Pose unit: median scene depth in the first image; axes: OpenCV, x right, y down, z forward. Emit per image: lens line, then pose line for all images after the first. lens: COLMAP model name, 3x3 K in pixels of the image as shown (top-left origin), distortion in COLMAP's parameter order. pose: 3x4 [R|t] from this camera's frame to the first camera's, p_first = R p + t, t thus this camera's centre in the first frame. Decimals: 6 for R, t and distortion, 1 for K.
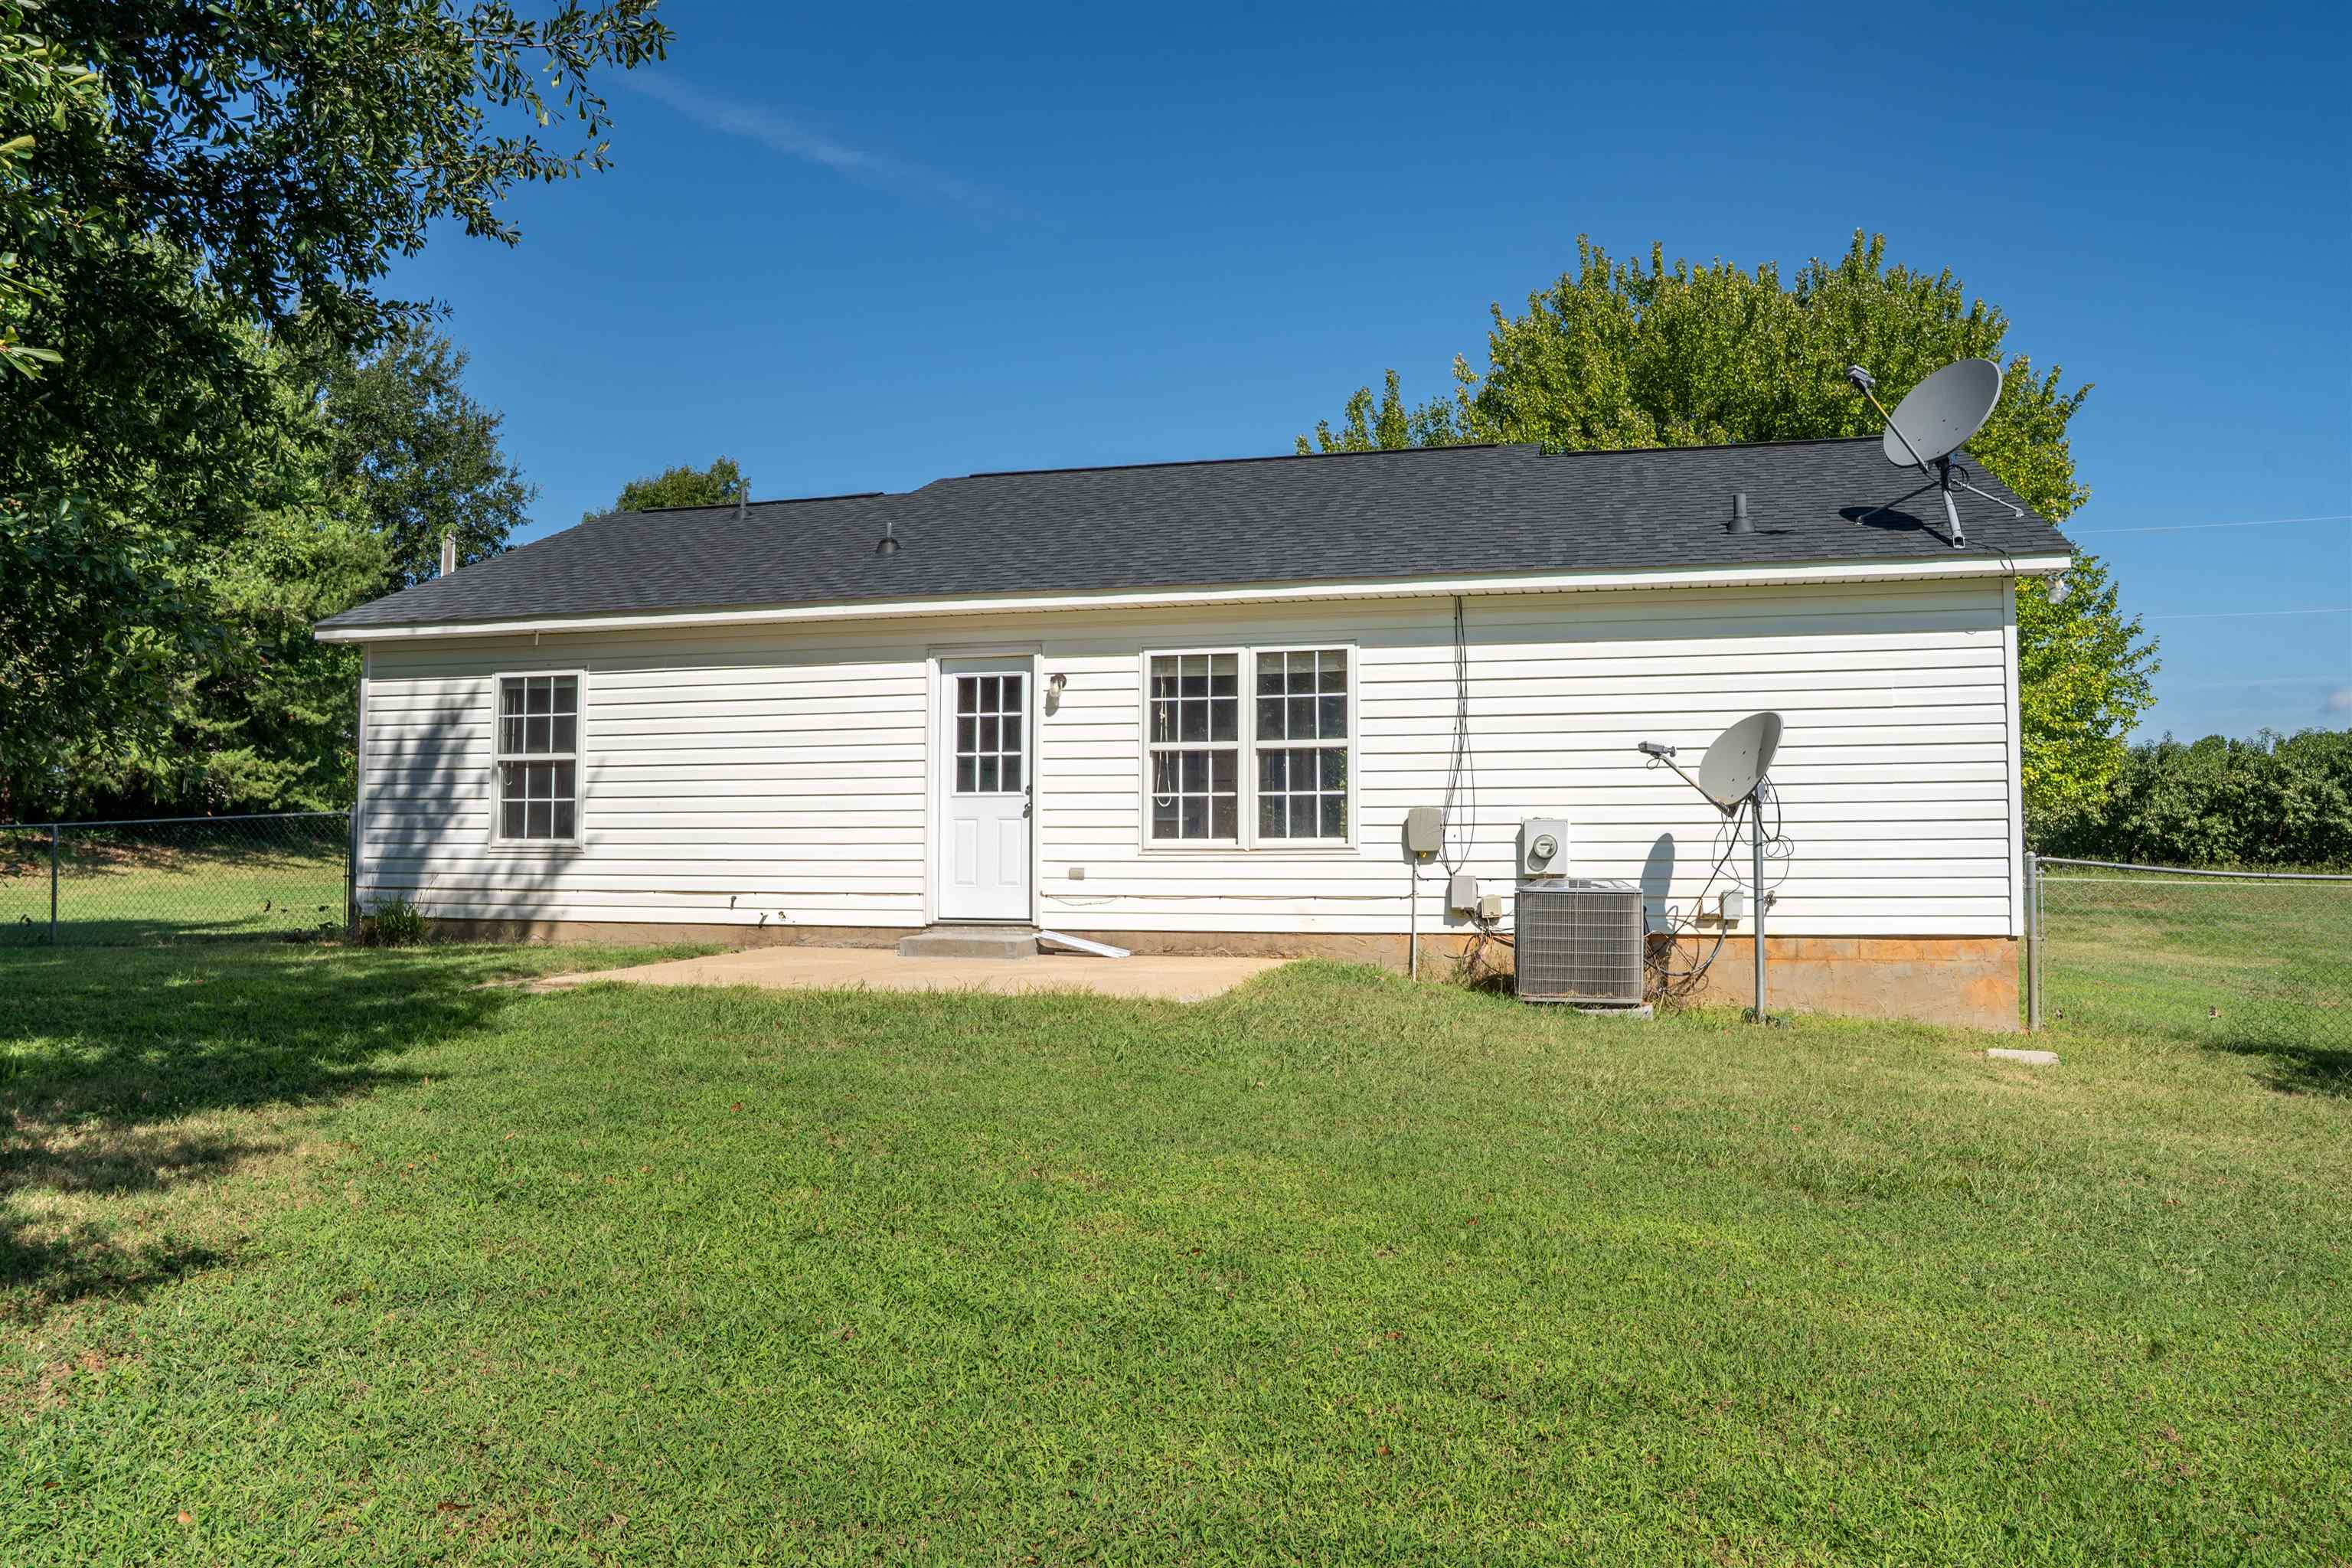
lens RADIAL K [[1649.0, 0, 1176.0], [0, 1649.0, 784.0], [0, 0, 1]] dist [-0.123812, 0.086544]
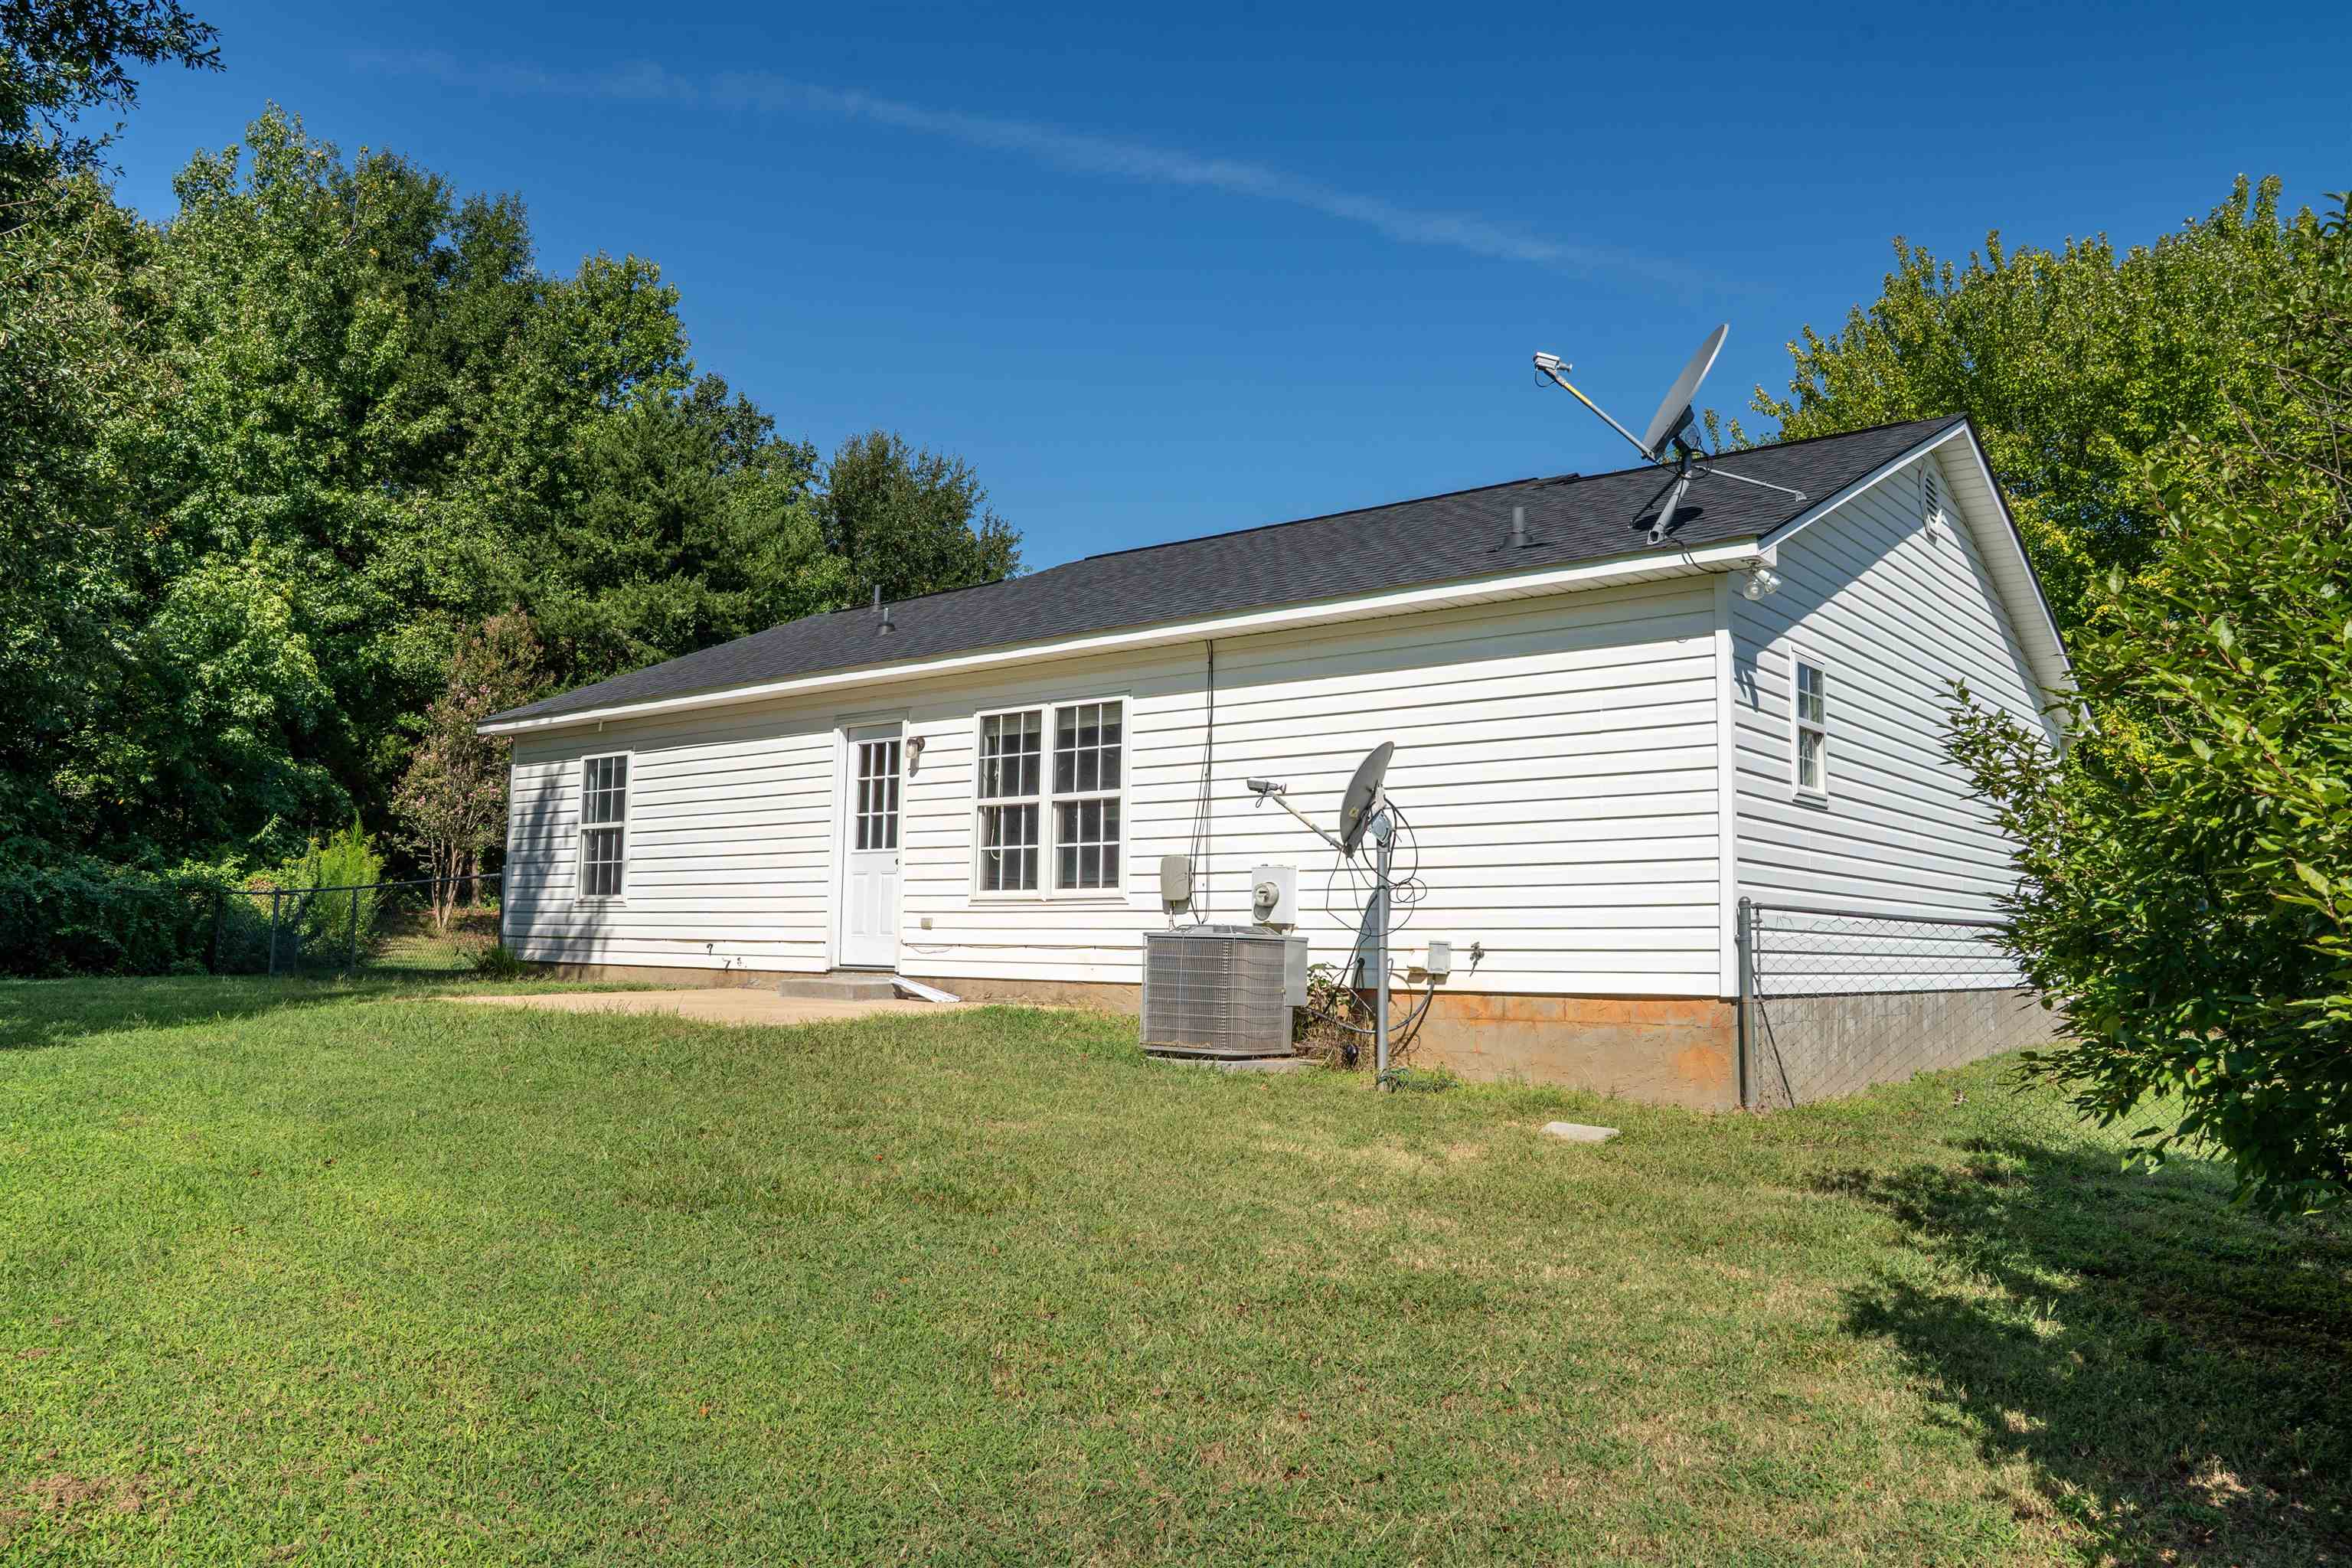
lens RADIAL K [[1649.0, 0, 1176.0], [0, 1649.0, 784.0], [0, 0, 1]] dist [-0.123812, 0.086544]
pose [[0.916398, -0.030334, -0.399117, 0.527938], [0.010577, 0.998611, -0.051611, 0.021307], [0.400128, 0.043075, 0.915446, 0.089926]]
